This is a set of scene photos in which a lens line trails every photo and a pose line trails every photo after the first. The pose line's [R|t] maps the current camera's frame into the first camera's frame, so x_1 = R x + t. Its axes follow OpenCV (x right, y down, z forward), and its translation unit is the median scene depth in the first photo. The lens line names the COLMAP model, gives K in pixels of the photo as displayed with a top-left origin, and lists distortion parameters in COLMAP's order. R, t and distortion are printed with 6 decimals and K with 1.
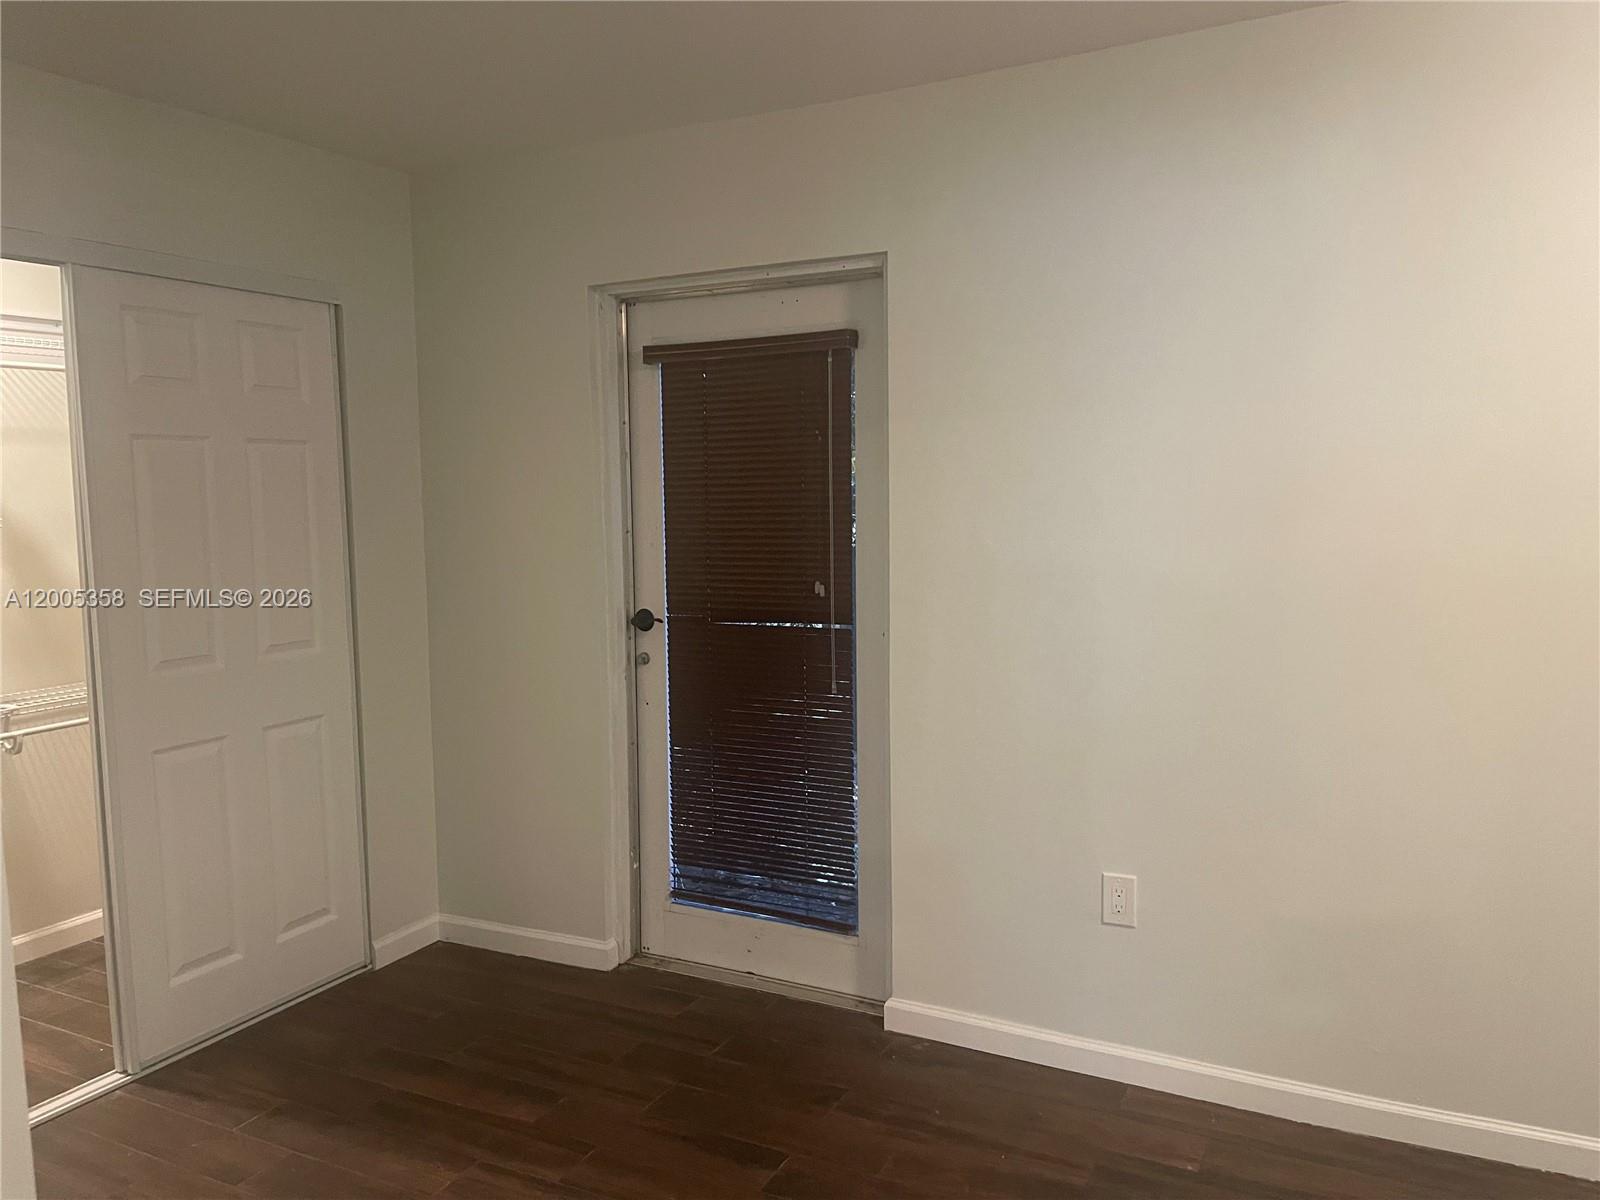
lens RADIAL K [[1210.0, 0, 800.0], [0, 1210.0, 601.3], [0, 0, 1]] dist [0.073088, -0.100074]
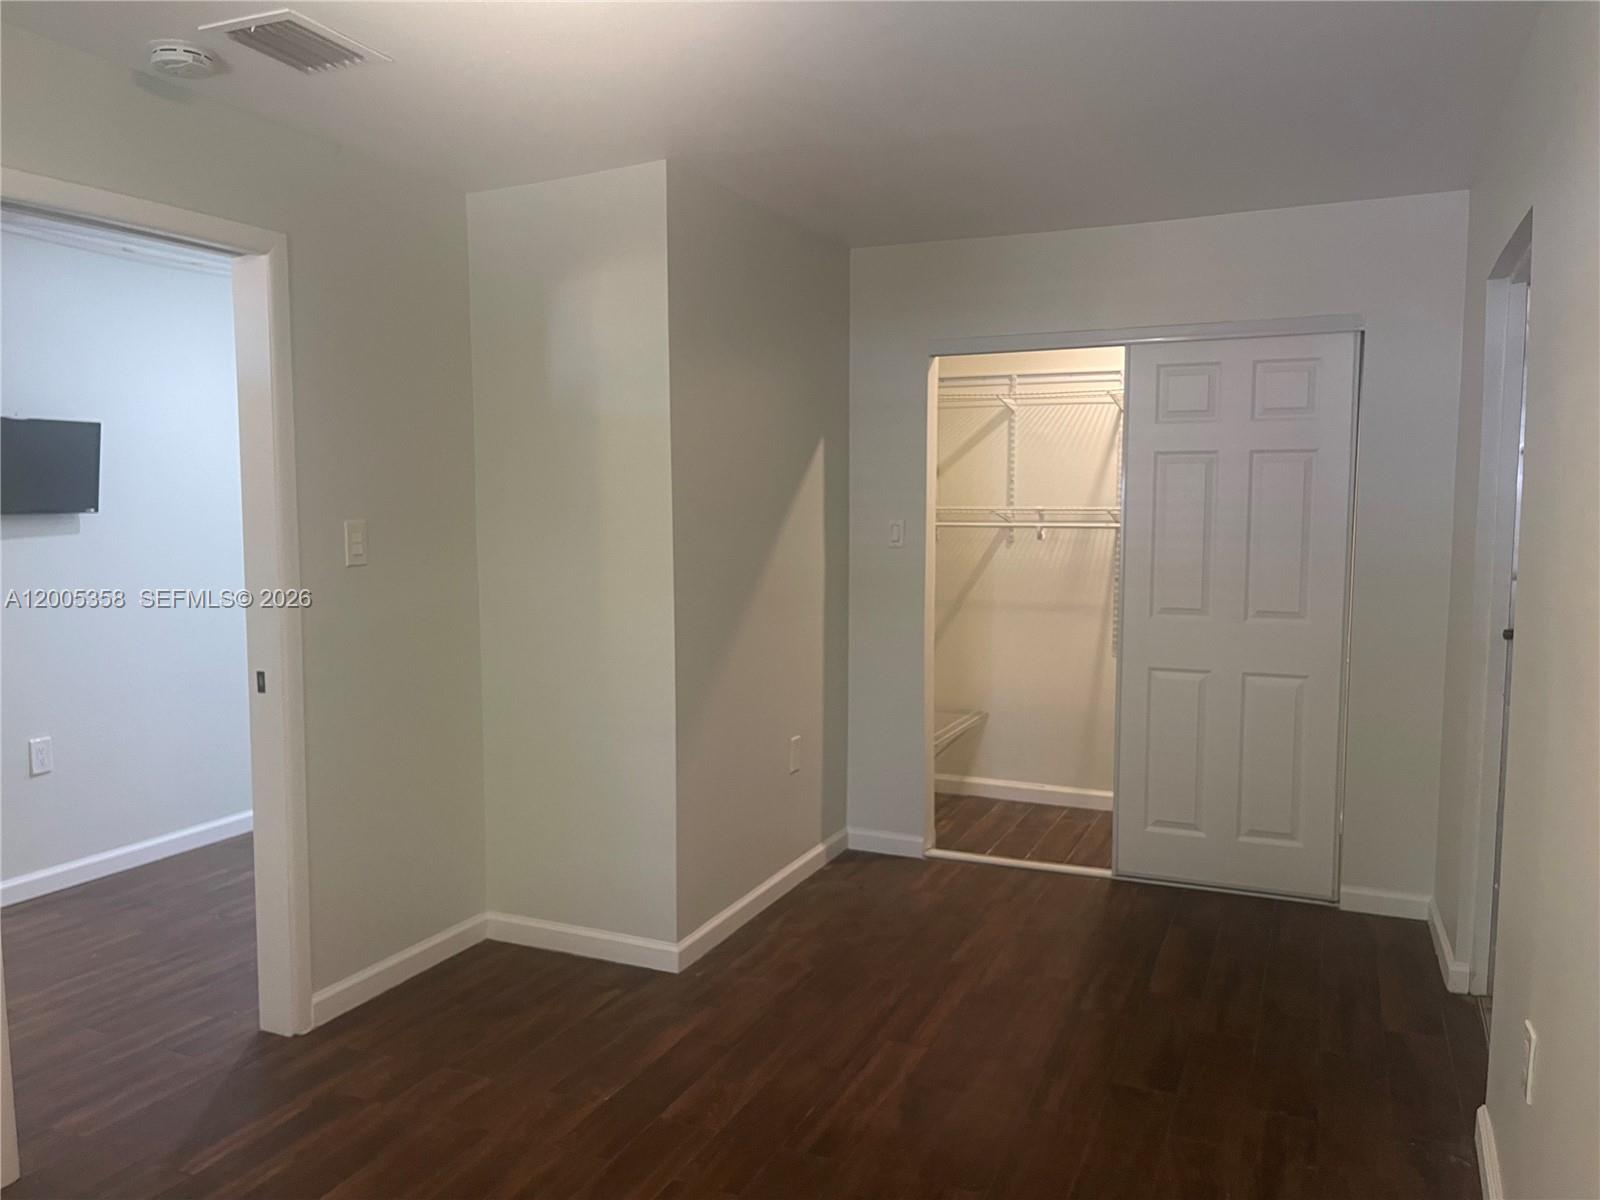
lens RADIAL K [[1210.0, 0, 799.6], [0, 1210.0, 601.6], [0, 0, 1]] dist [0.073088, -0.100074]
pose [[0.060661, 0.091816, -0.993927, 0.770928], [-0.096346, 0.991649, 0.085725, -0.035519], [0.993498, 0.090561, 0.069000, 0.412276]]
